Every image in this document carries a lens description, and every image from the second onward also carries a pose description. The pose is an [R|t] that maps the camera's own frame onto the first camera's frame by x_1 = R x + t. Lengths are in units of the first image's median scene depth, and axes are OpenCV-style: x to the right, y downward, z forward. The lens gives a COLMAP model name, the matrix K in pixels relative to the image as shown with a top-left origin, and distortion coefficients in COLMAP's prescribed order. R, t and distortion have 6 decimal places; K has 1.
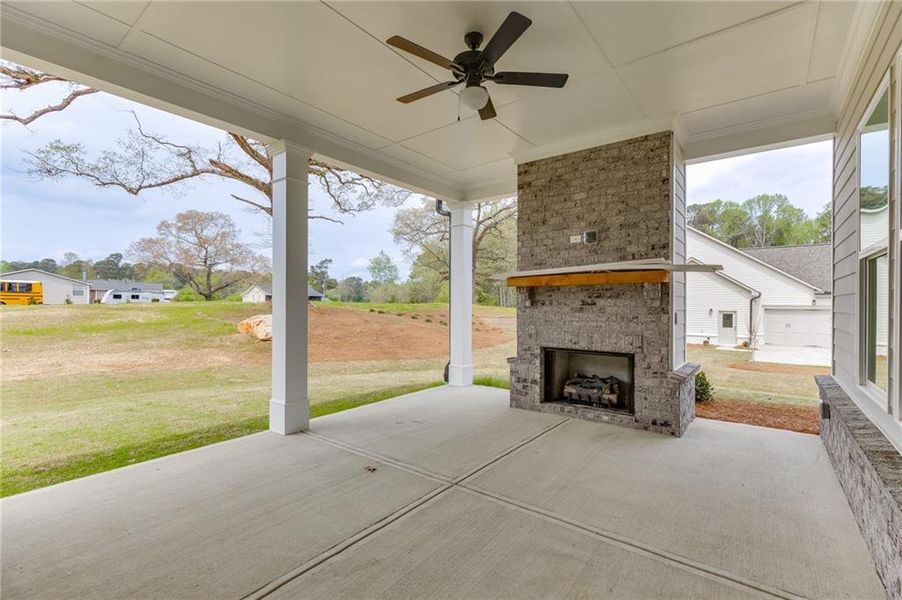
lens RADIAL K [[411.3, 0, 454.0], [0, 411.3, 300.6], [0, 0, 1]] dist [-0.000464, -0.000241]
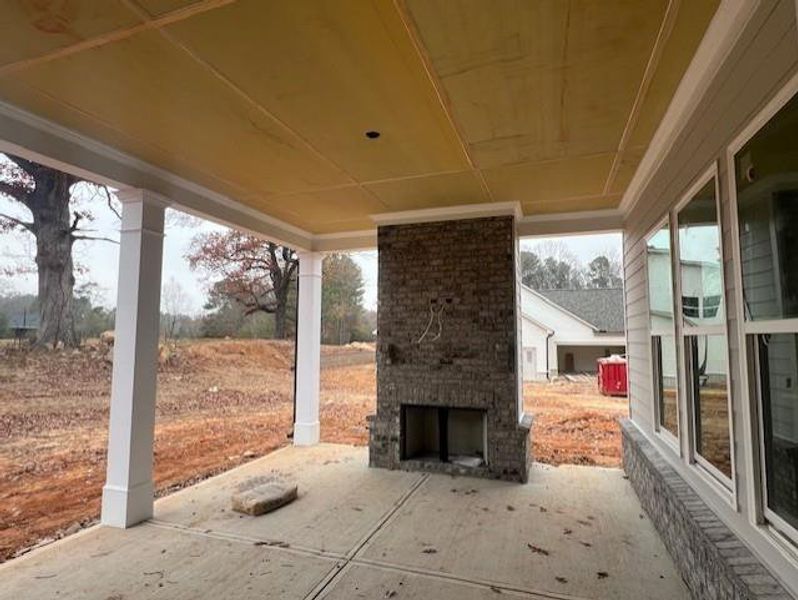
lens RADIAL K [[441.6, 0, 403.3], [0, 441.6, 293.3], [0, 0, 1]] dist [-0.006355, -0.001139]
pose [[0.948846, 0.031609, 0.314154, -0.148128], [-0.001997, 0.995557, -0.094138, -0.063438], [-0.315734, 0.088695, 0.944693, -0.072087]]
